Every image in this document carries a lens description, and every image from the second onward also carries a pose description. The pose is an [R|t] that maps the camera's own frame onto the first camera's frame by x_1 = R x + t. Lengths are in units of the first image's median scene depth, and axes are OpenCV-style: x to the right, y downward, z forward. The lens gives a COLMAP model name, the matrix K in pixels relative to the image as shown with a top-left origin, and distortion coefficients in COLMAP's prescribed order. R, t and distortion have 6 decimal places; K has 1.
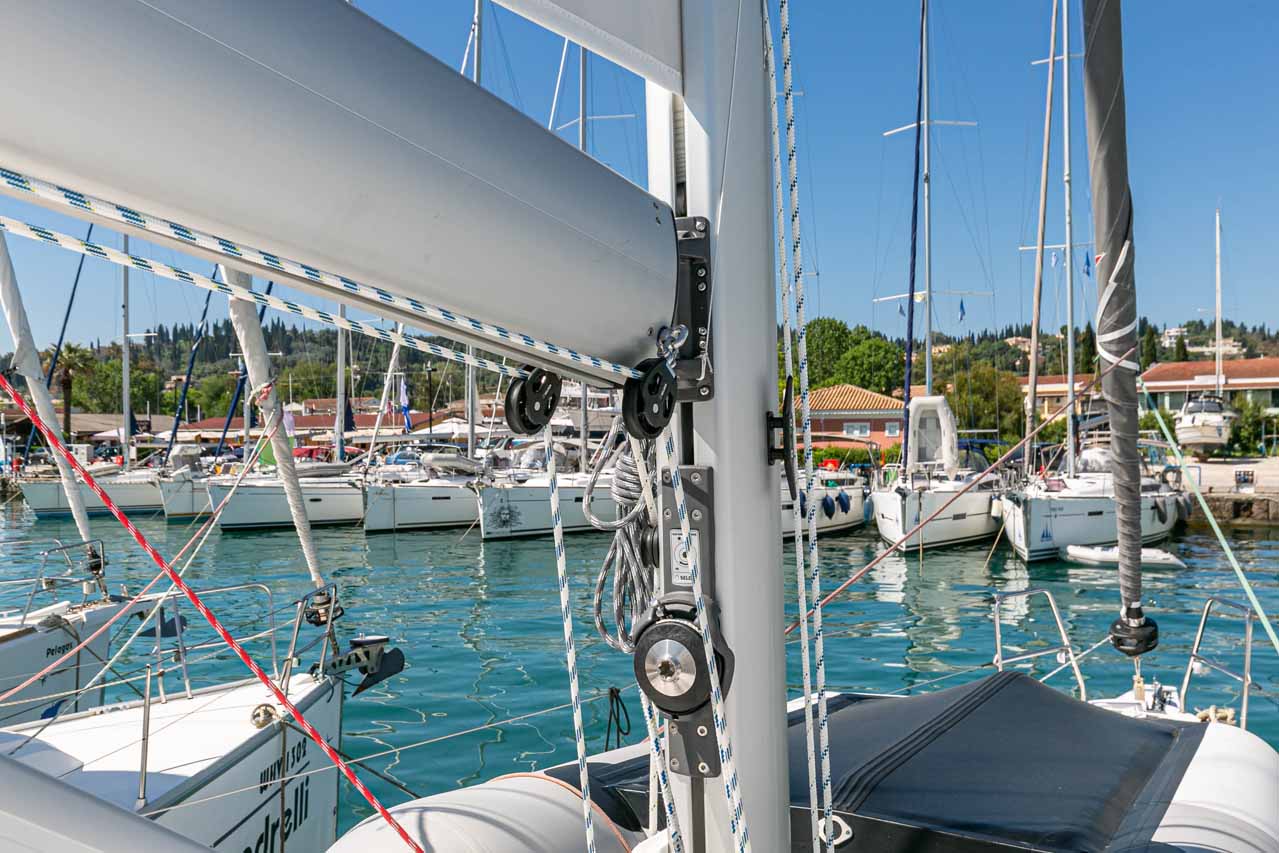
lens RADIAL K [[1328.5, 0, 598.7], [0, 1328.5, 430.7], [0, 0, 1]] dist [-0.011129, -0.002754]
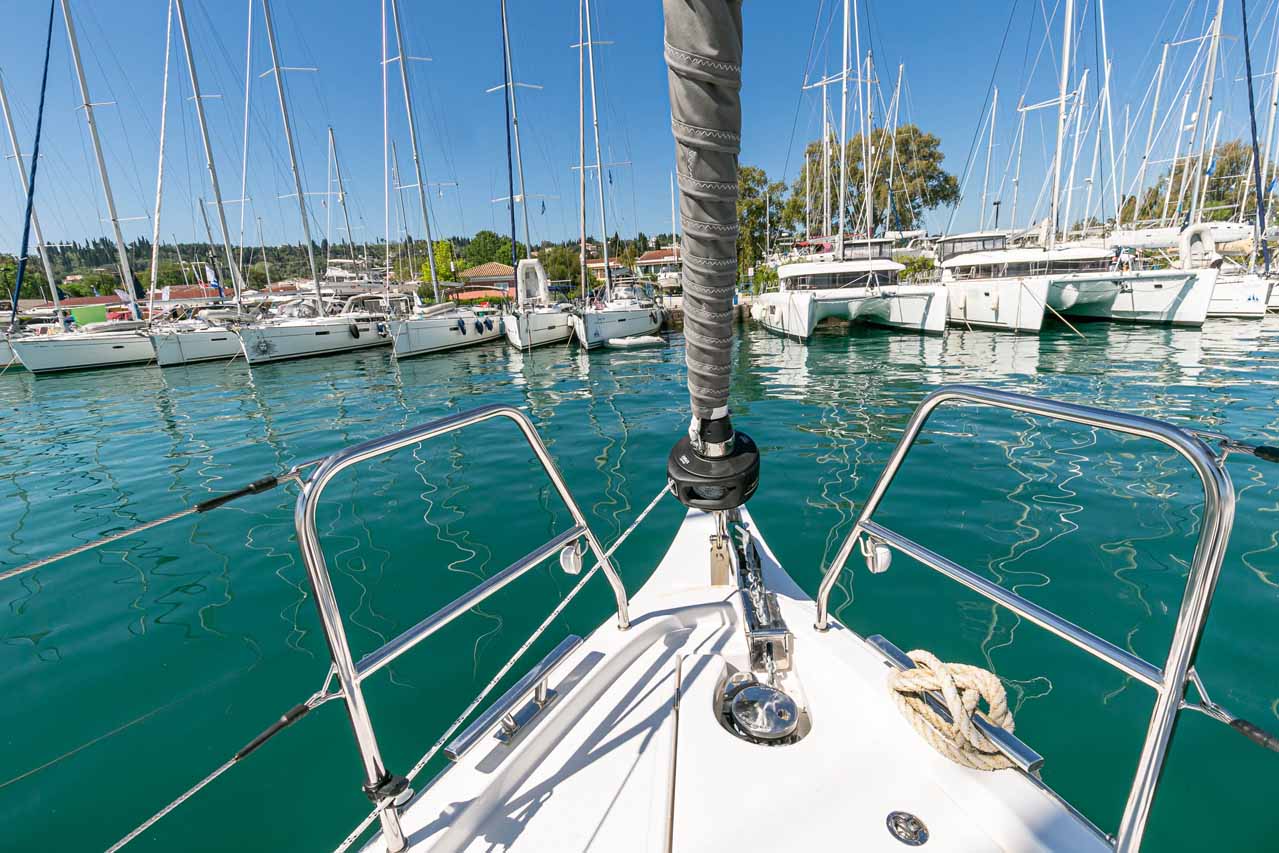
lens RADIAL K [[577.9, 0, 652.3], [0, 577.9, 429.7], [0, 0, 1]] dist [0.013173, 0.000010]
pose [[0.915336, -0.135470, 0.379221, 0.078212], [0.047504, 0.971465, 0.232378, 0.022823], [-0.399880, -0.194689, 0.895652, 0.211031]]
